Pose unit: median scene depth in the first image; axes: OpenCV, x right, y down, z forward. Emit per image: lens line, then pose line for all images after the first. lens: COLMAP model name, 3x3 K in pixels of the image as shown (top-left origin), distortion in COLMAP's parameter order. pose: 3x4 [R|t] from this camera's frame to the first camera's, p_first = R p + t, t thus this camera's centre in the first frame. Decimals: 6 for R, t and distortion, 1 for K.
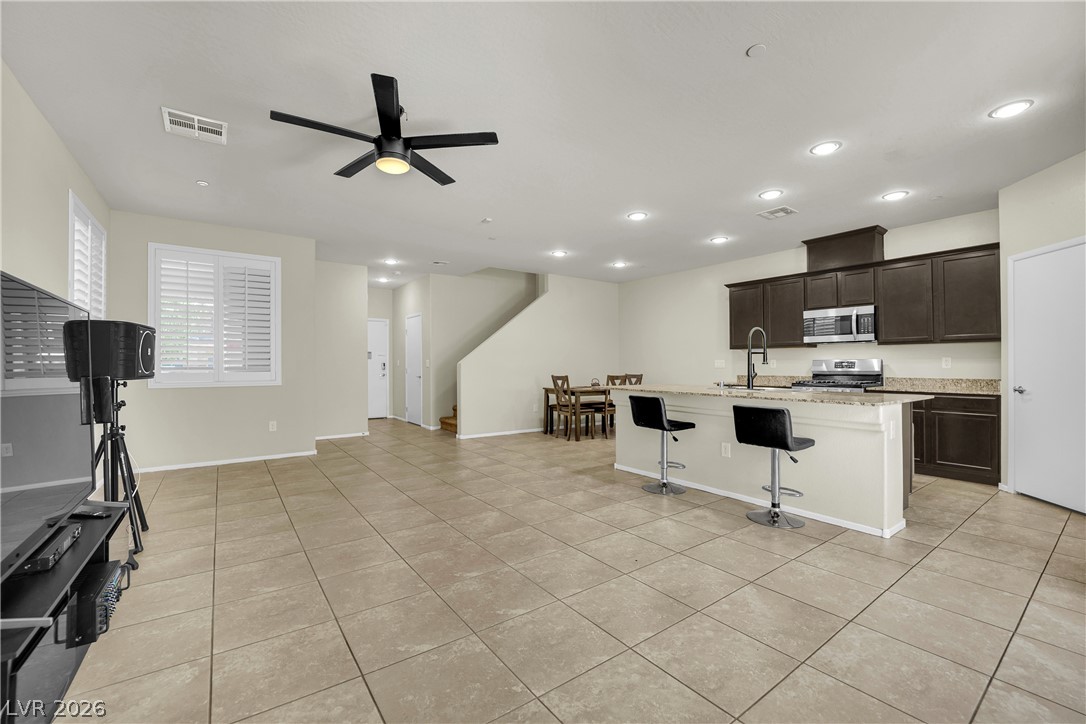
lens RADIAL K [[446.7, 0, 539.7], [0, 446.7, 362.5], [0, 0, 1]] dist [-0.017173, -0.000506]
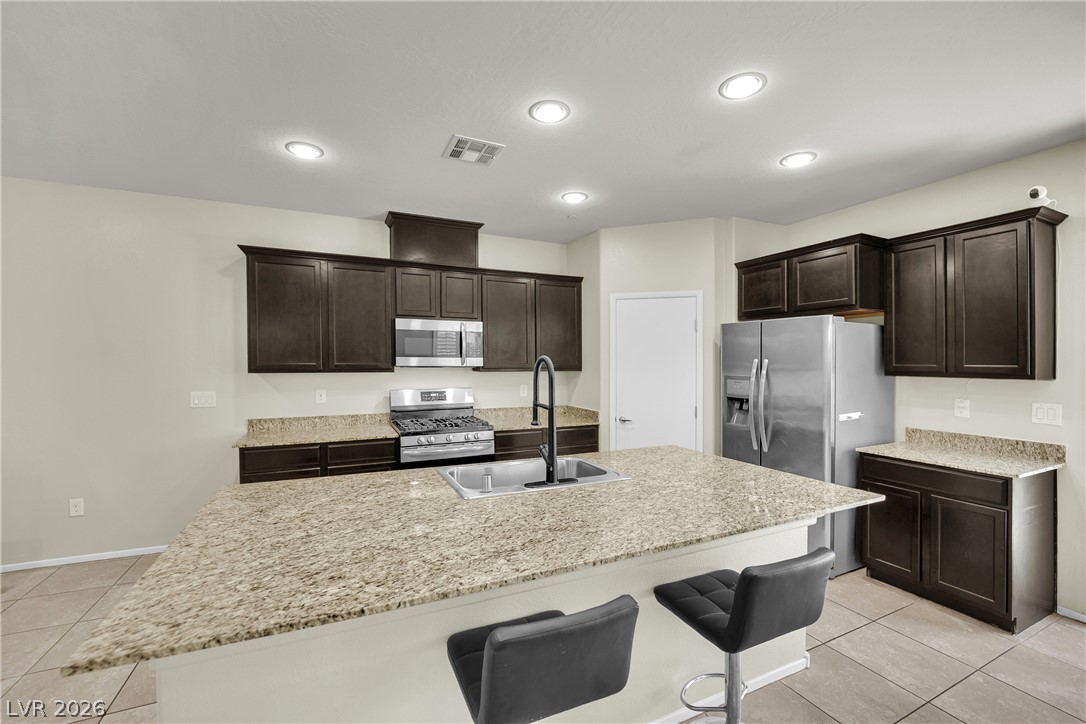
lens RADIAL K [[446.7, 0, 535.6], [0, 446.7, 360.6], [0, 0, 1]] dist [-0.017173, -0.000506]
pose [[0.194776, 0.000959, 0.980847, -0.014275], [-0.008819, 0.999961, 0.000774, -0.061109], [-0.980808, -0.008800, 0.194777, 0.742594]]
